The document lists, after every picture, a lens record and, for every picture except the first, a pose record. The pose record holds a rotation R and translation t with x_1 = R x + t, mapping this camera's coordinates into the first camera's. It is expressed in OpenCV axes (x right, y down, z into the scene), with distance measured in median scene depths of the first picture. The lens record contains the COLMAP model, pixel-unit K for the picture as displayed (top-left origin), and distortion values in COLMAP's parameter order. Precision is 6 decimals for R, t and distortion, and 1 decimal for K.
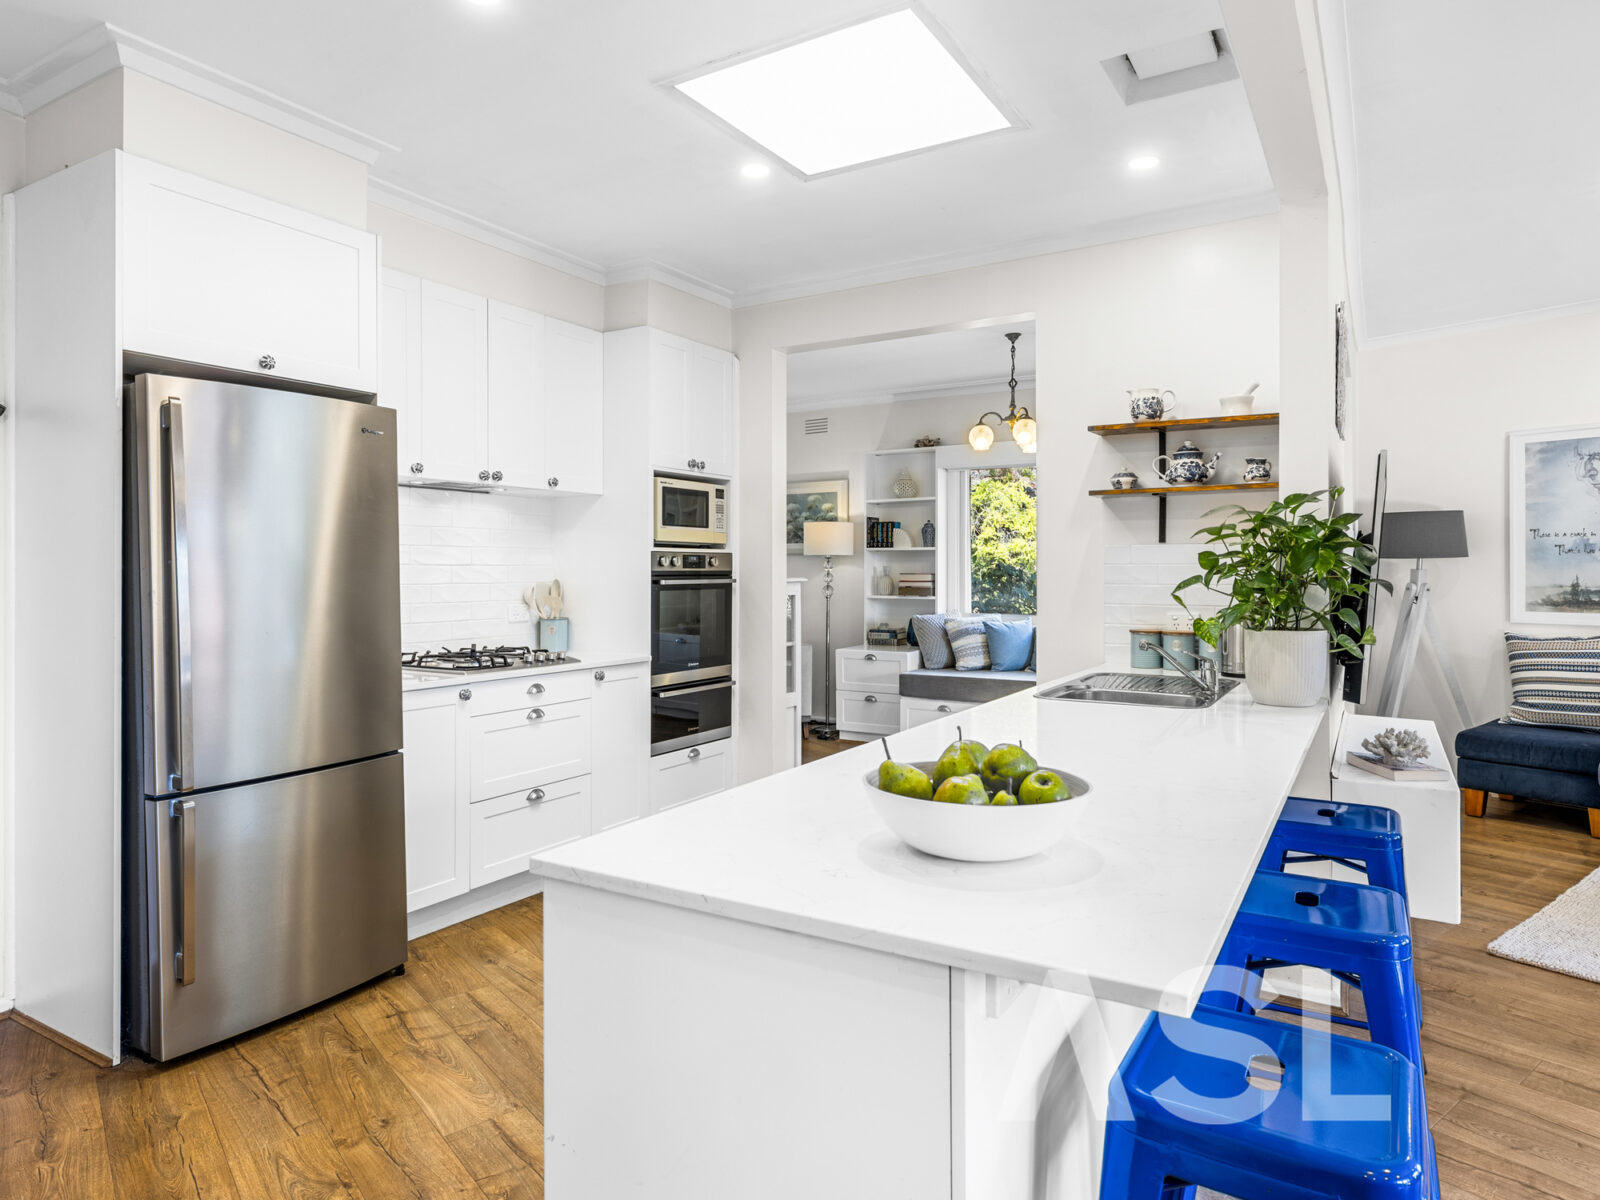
lens RADIAL K [[968.1, 0, 798.1], [0, 968.1, 567.6], [0, 0, 1]] dist [0.001312, 0.000153]
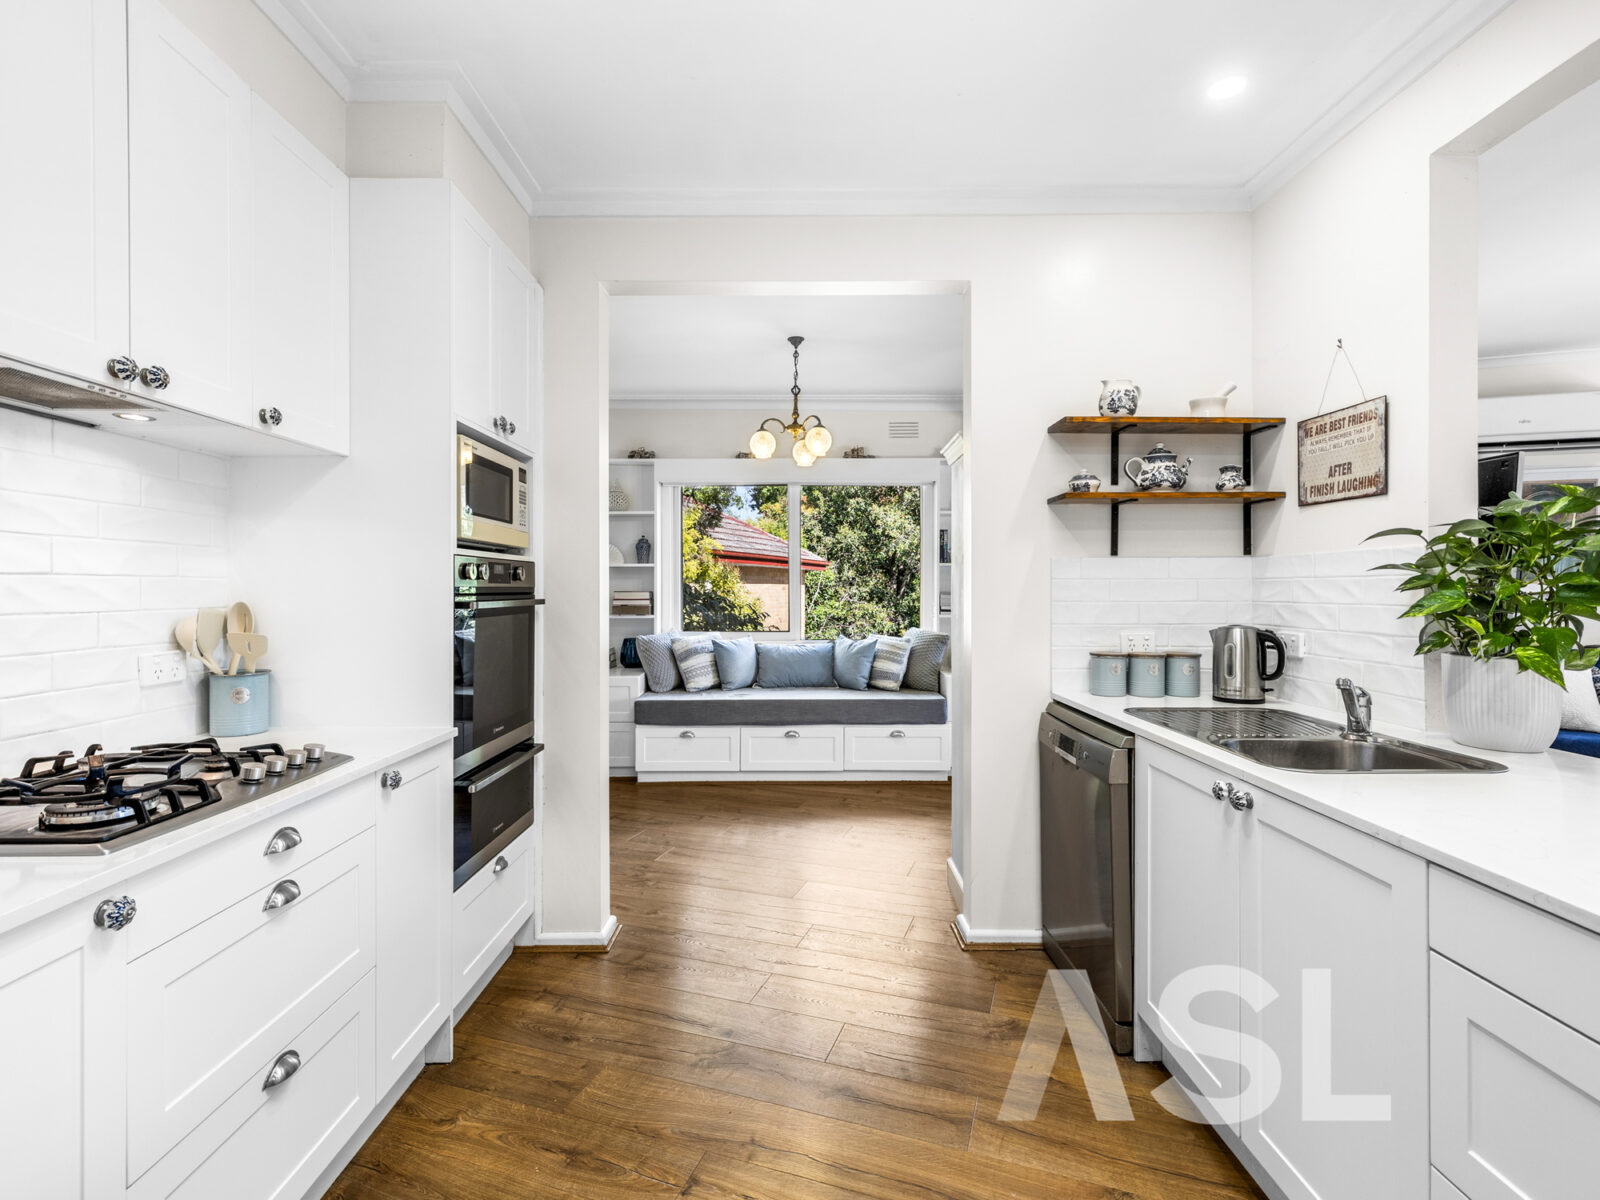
lens RADIAL K [[758.0, 0, 806.1], [0, 758.0, 591.8], [0, 0, 1]] dist [-0.001716, -0.000270]
pose [[0.849942, -0.002996, 0.526868, -0.204031], [-0.000240, 0.999982, 0.006074, 0.003279], [-0.526877, -0.005289, 0.849925, 0.459953]]
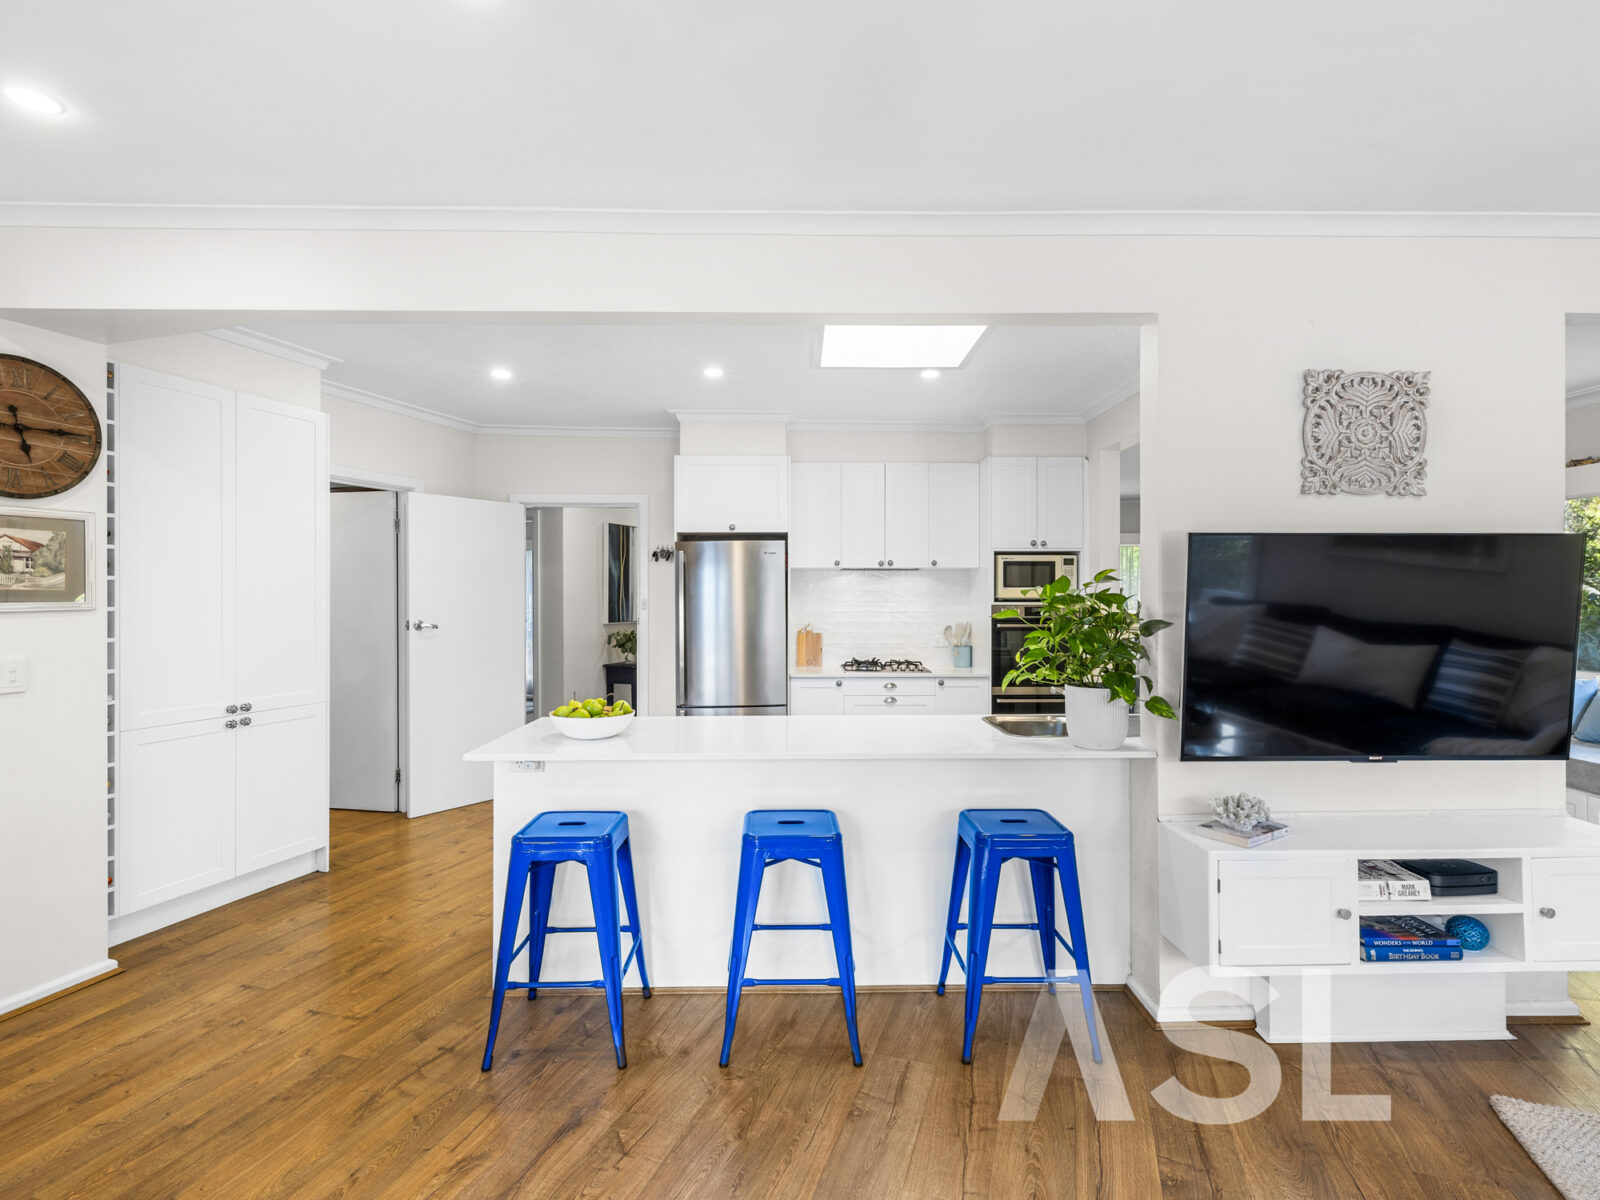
lens RADIAL K [[771.0, 0, 800.0], [0, 771.0, 600.0], [0, 0, 1]] dist [0.000566, -0.000002]
pose [[0.535086, 0.005867, -0.844777, 0.673818], [0.002267, 0.999962, 0.008380, -0.033733], [0.844794, -0.006400, 0.535053, 0.097035]]
